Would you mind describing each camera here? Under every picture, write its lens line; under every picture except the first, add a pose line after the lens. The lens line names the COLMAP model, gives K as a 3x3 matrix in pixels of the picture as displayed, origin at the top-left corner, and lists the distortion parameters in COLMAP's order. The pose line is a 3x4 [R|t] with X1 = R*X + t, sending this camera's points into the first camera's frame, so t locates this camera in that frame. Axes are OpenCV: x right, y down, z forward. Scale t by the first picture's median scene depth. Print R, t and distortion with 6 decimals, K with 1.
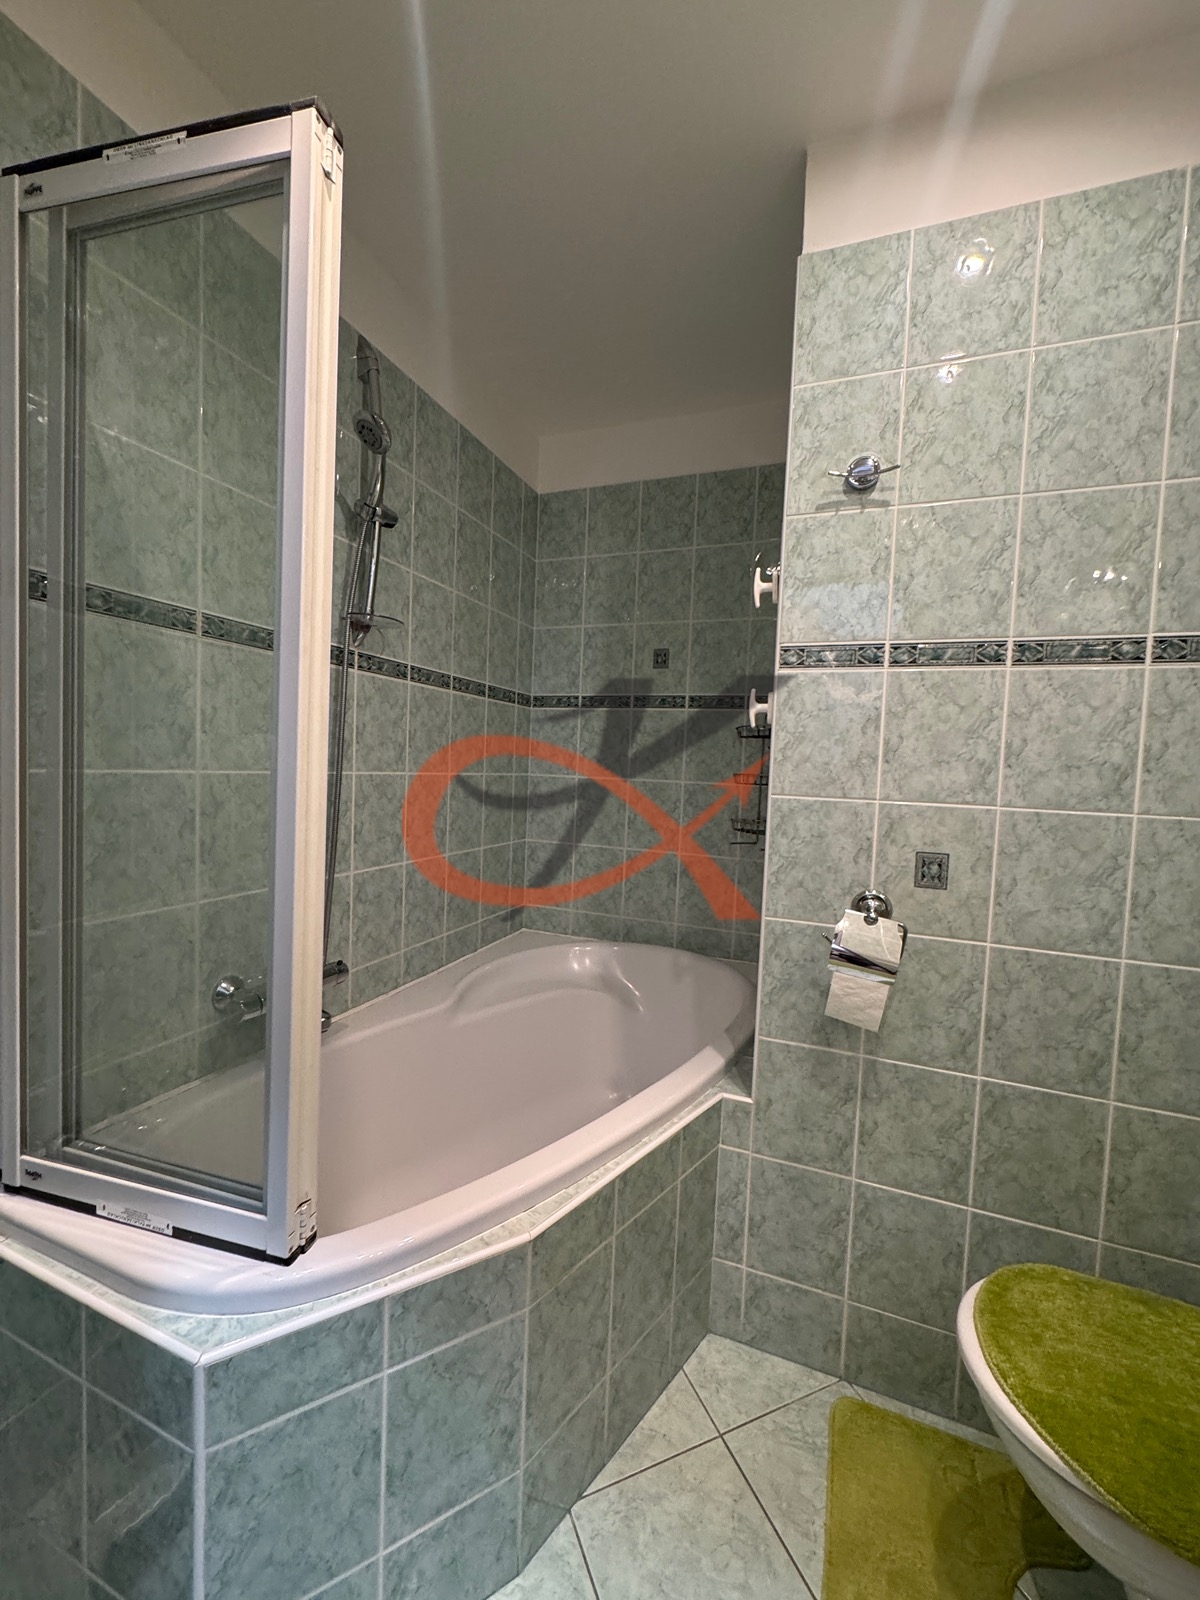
lens RADIAL K [[637.6, 0, 604.5], [0, 637.6, 798.6], [0, 0, 1]] dist [-0.002093, 0.000393]
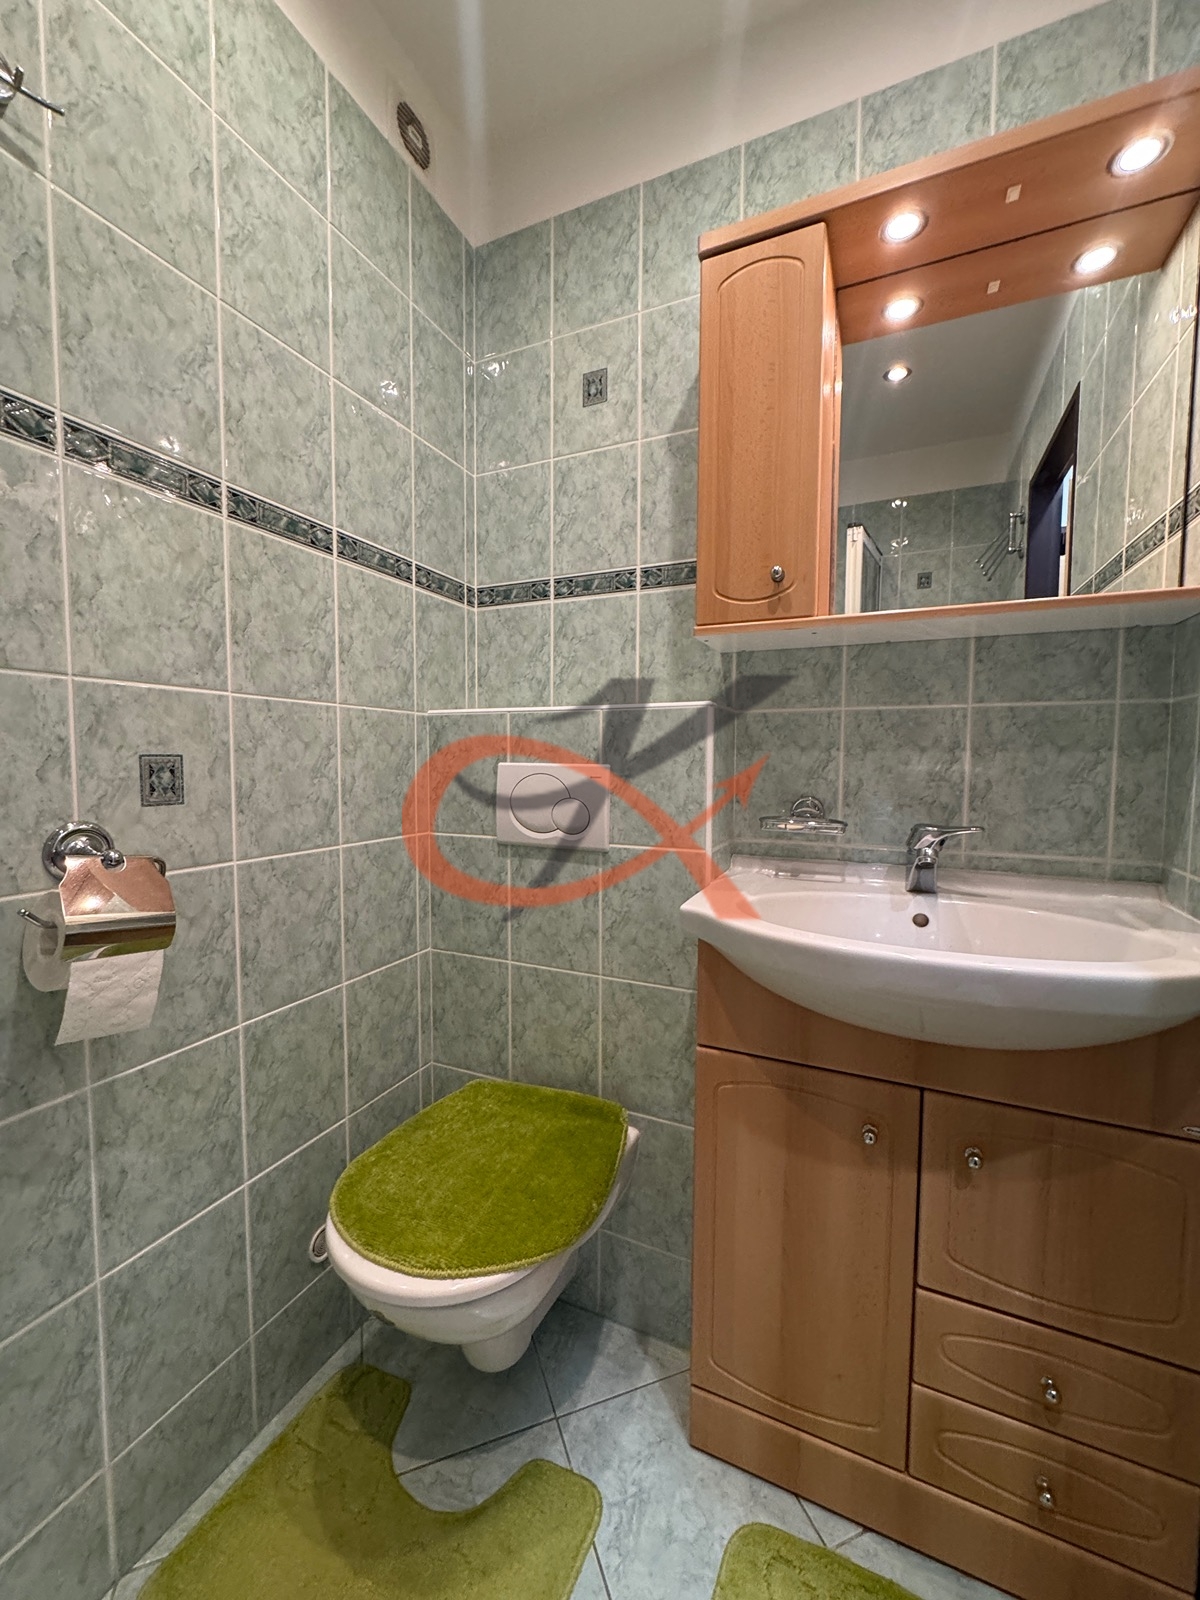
lens RADIAL K [[637.6, 0, 606.8], [0, 637.6, 797.3], [0, 0, 1]] dist [-0.002093, 0.000393]
pose [[0.053328, -0.102415, 0.993311, -0.169773], [0.046148, 0.993917, 0.100000, 0.083757], [-0.997510, 0.040507, 0.057730, 0.463021]]
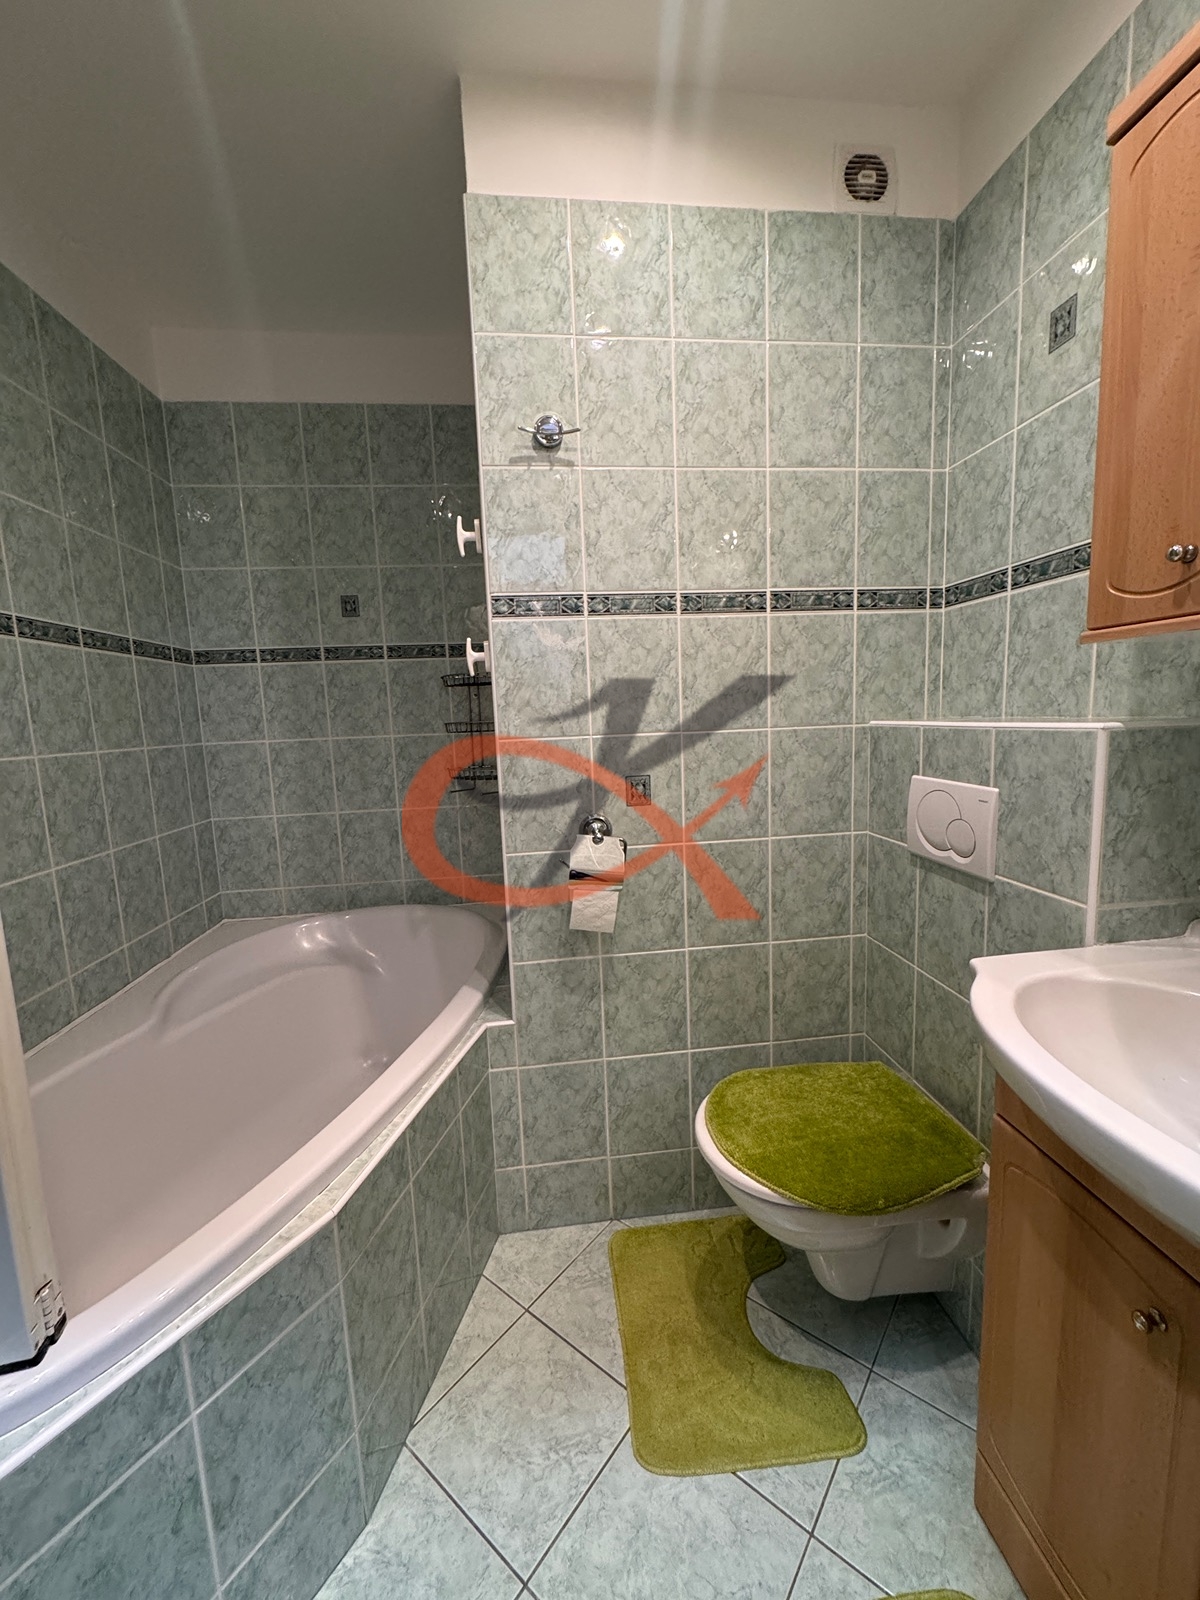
lens RADIAL K [[637.6, 0, 603.1], [0, 637.6, 798.2], [0, 0, 1]] dist [-0.002093, 0.000393]
pose [[0.881671, -0.135928, 0.451863, -0.082363], [0.099274, 0.989612, 0.103989, -0.002749], [-0.461304, -0.046826, 0.886006, -0.021290]]
